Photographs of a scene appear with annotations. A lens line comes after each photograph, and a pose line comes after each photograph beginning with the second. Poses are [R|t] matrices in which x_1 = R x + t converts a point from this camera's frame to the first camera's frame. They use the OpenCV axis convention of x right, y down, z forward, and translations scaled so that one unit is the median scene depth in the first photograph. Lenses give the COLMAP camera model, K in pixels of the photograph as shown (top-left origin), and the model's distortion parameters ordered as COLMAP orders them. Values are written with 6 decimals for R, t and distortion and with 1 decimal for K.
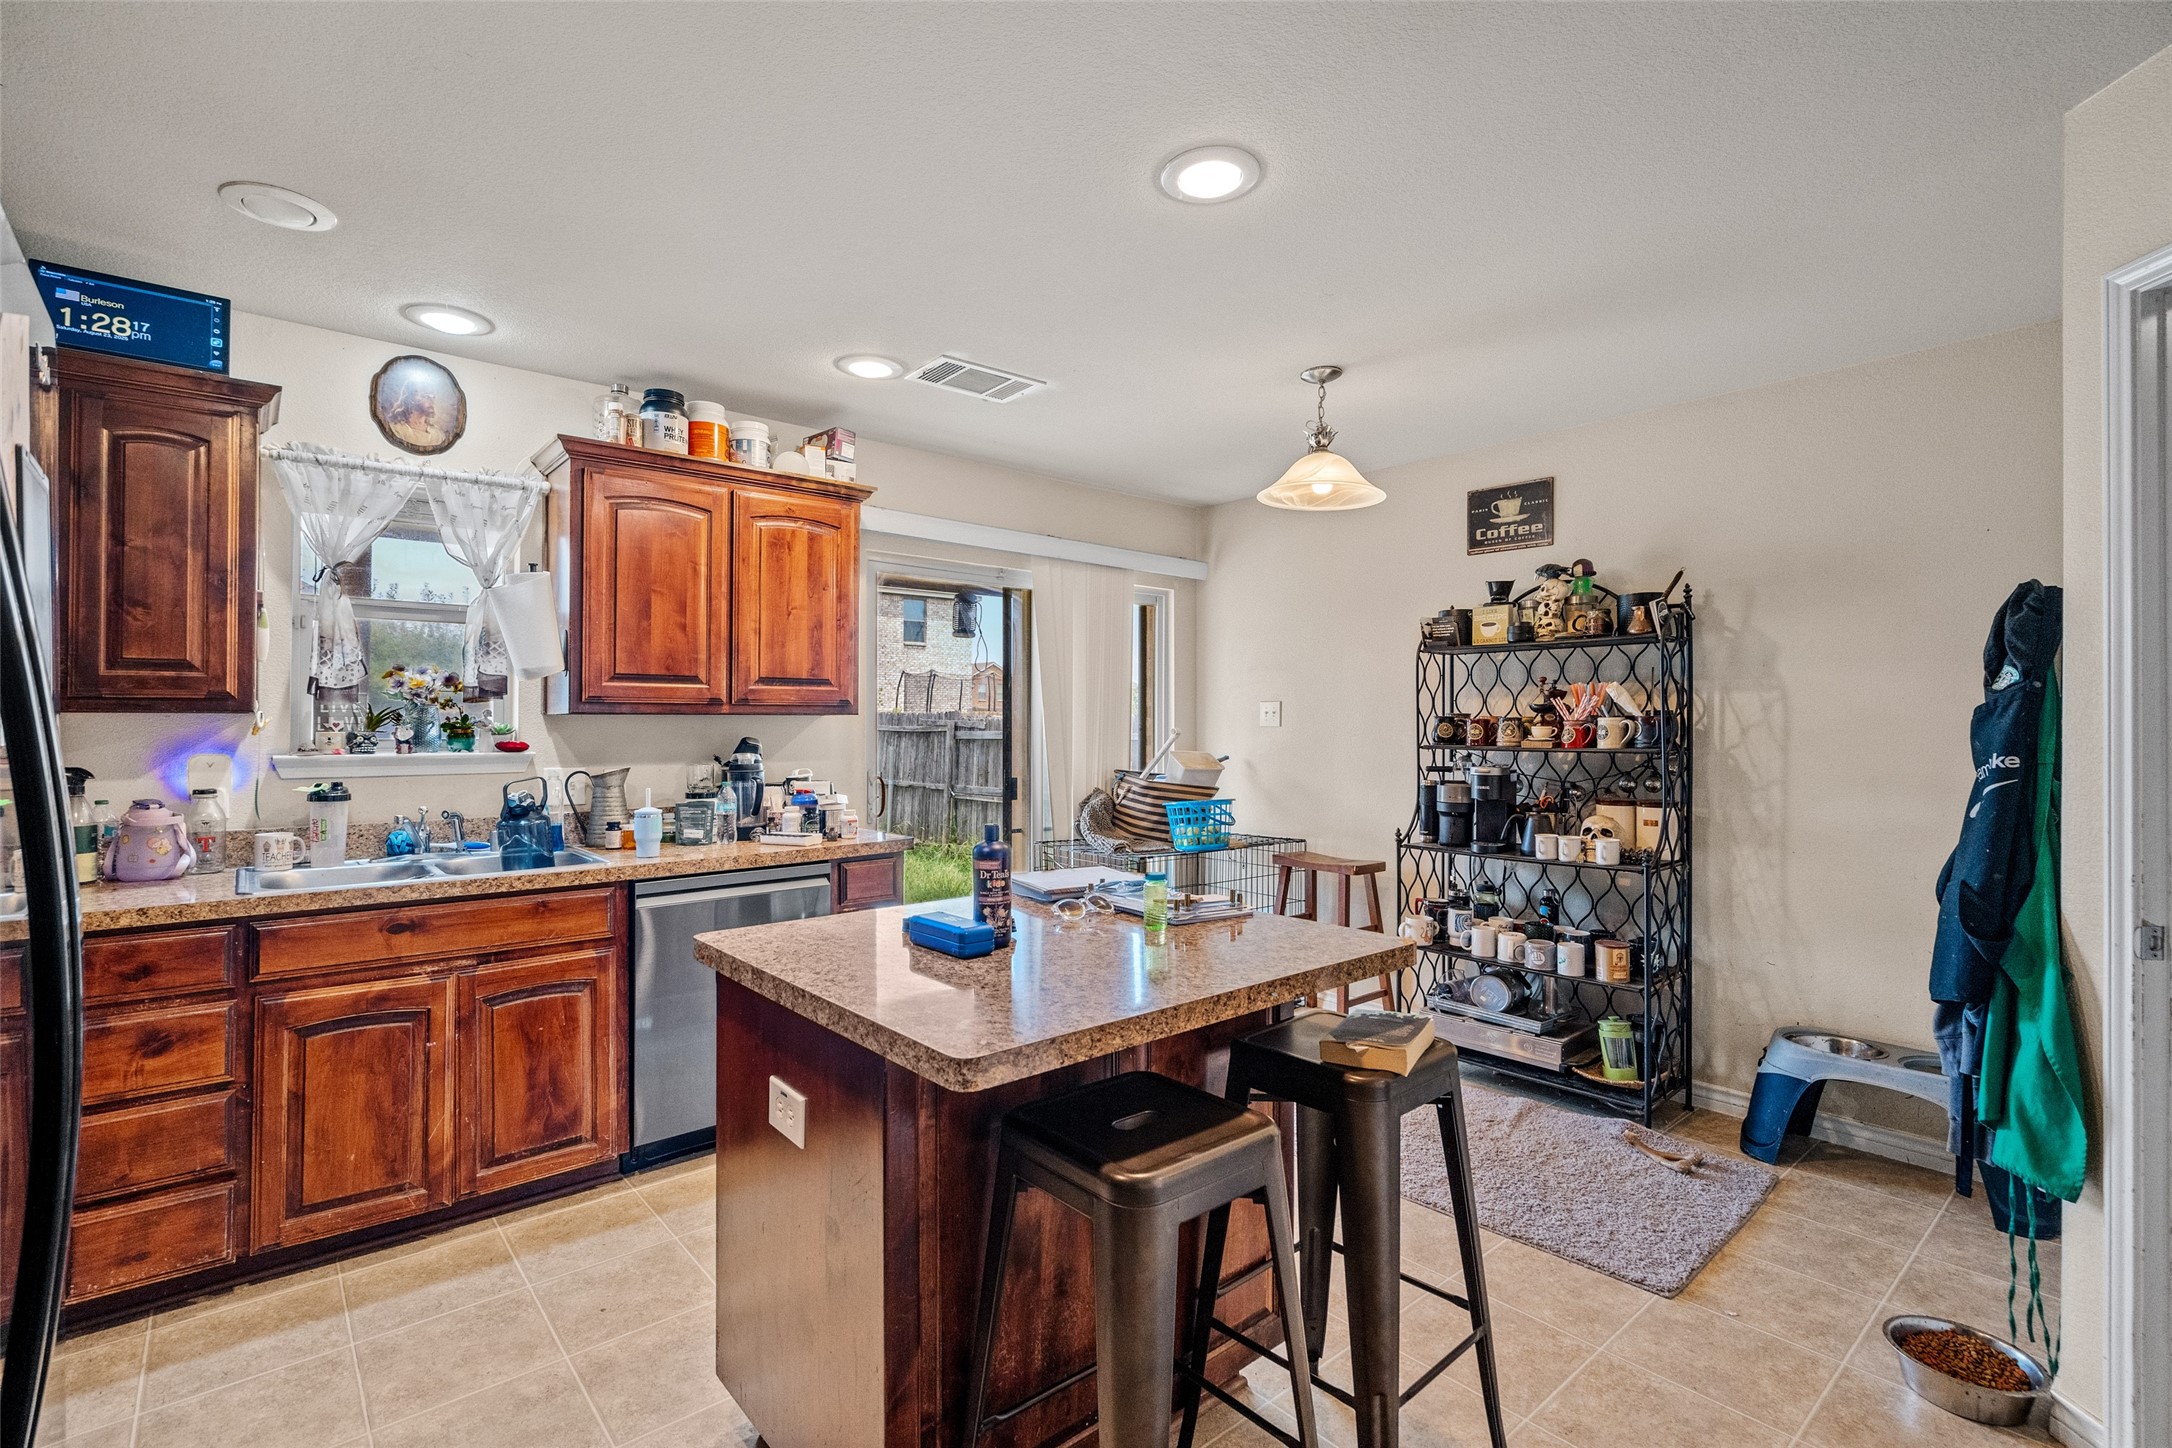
lens RADIAL K [[980.9, 0, 1097.8], [0, 980.9, 719.8], [0, 0, 1]] dist [-0.000195, 0.000335]
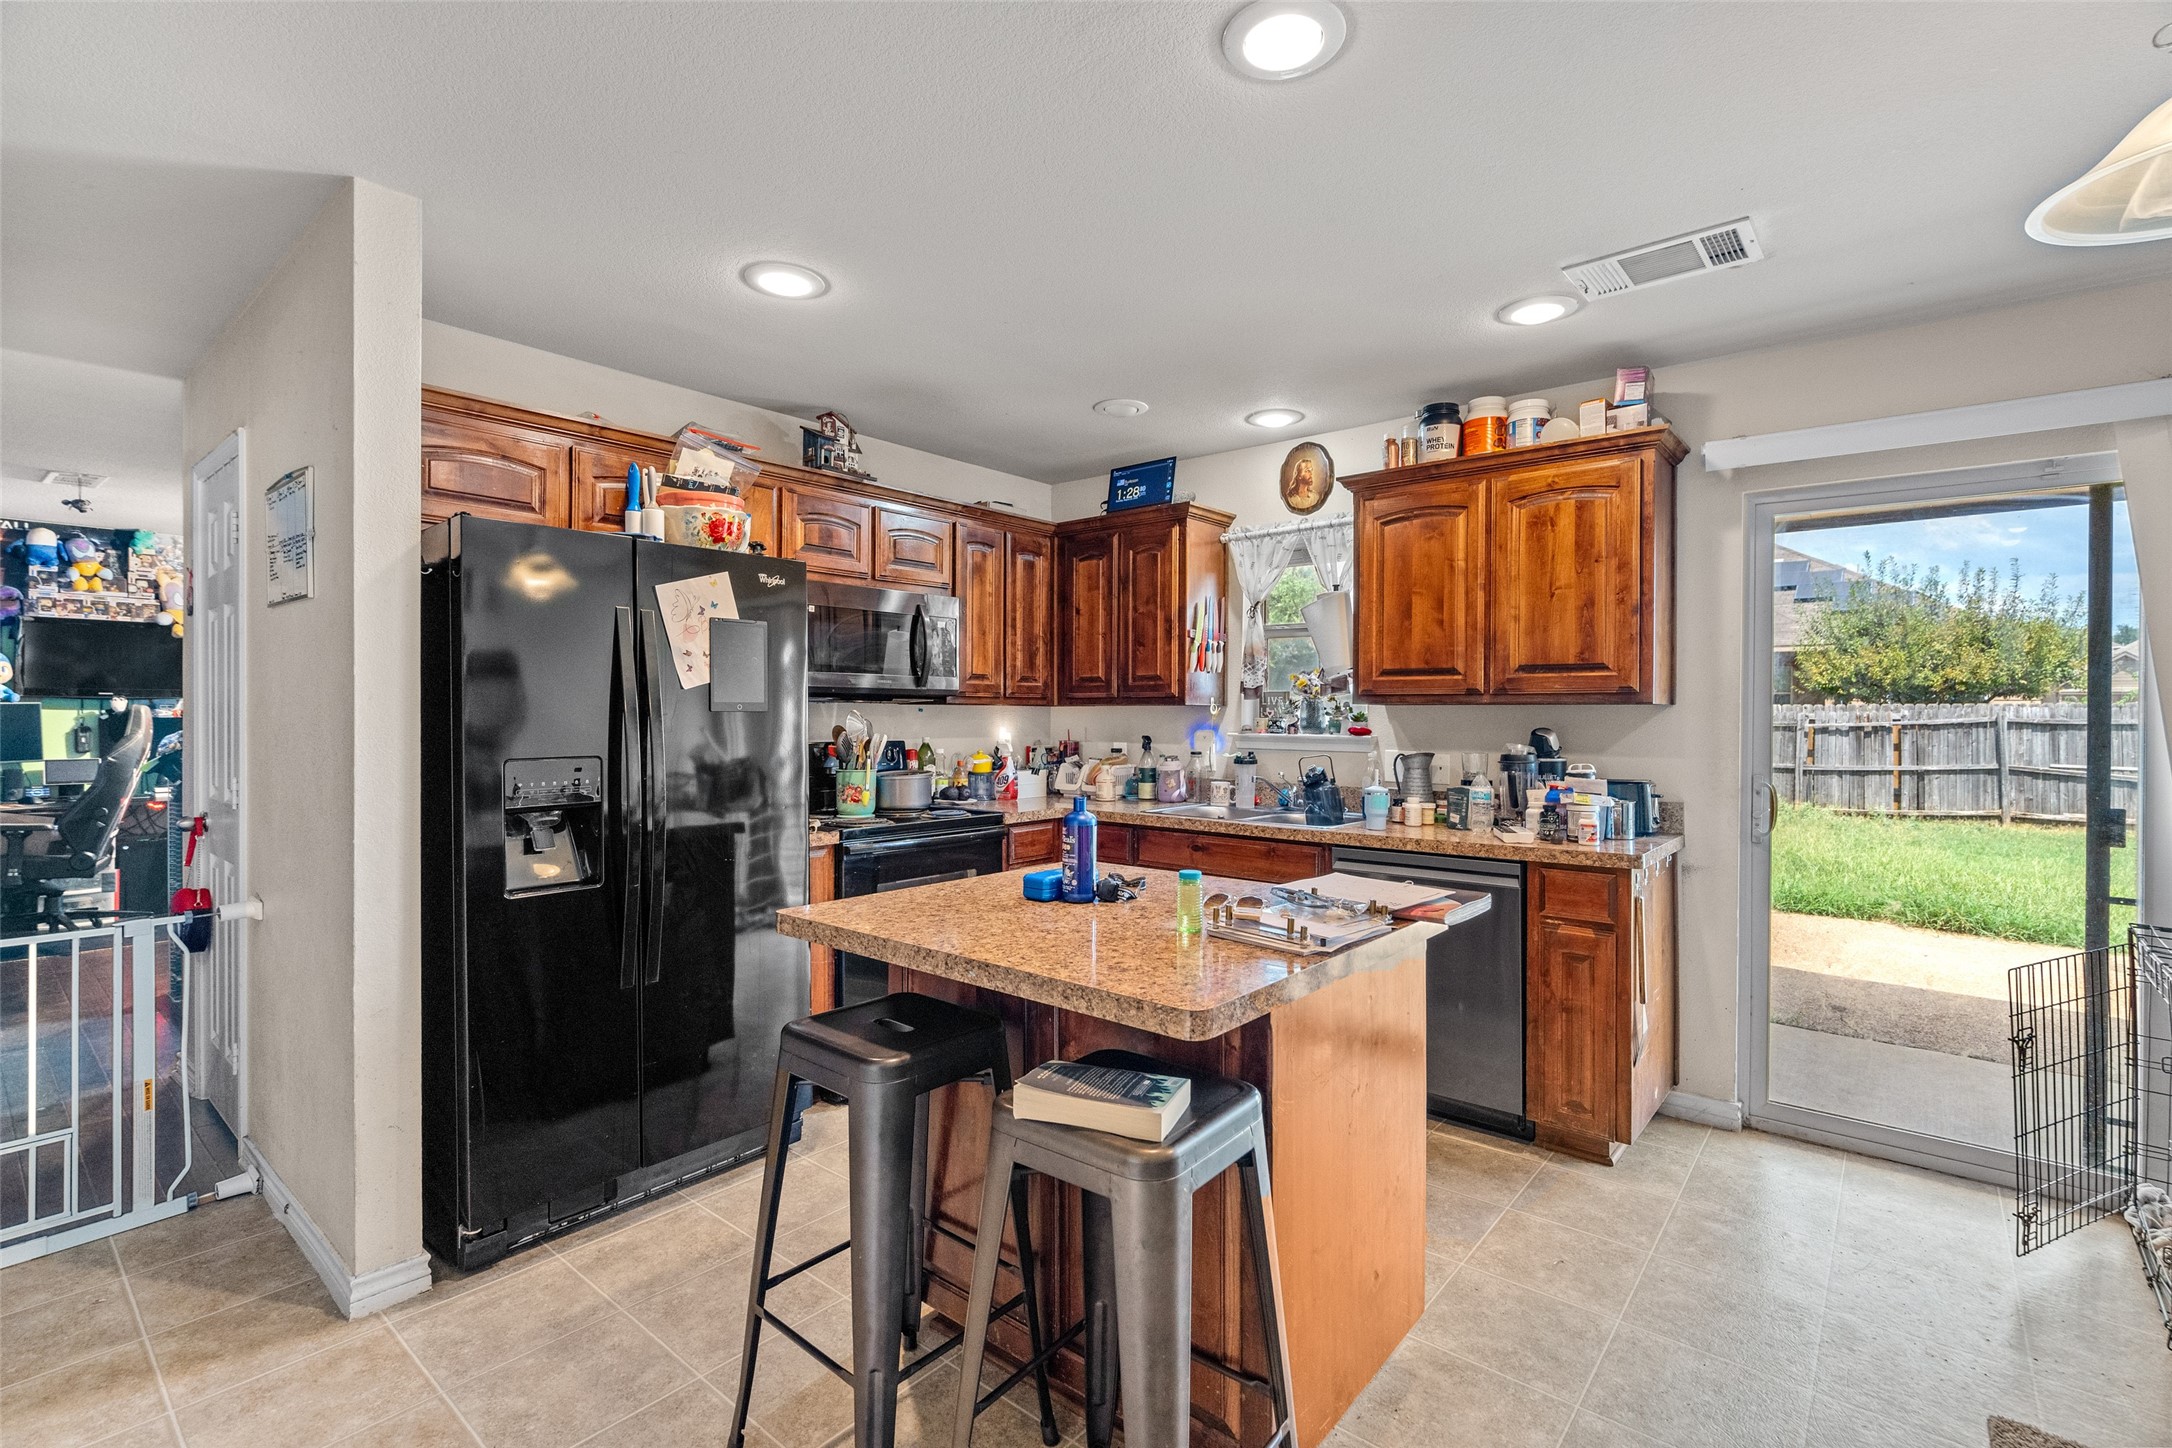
lens RADIAL K [[980.9, 0, 1078.4], [0, 980.9, 714.4], [0, 0, 1]] dist [-0.000195, 0.000335]
pose [[0.169611, 0.003907, -0.985503, 0.553533], [-0.000943, 0.999992, 0.003802, 0.001664], [0.985511, 0.000284, 0.169613, 0.426268]]
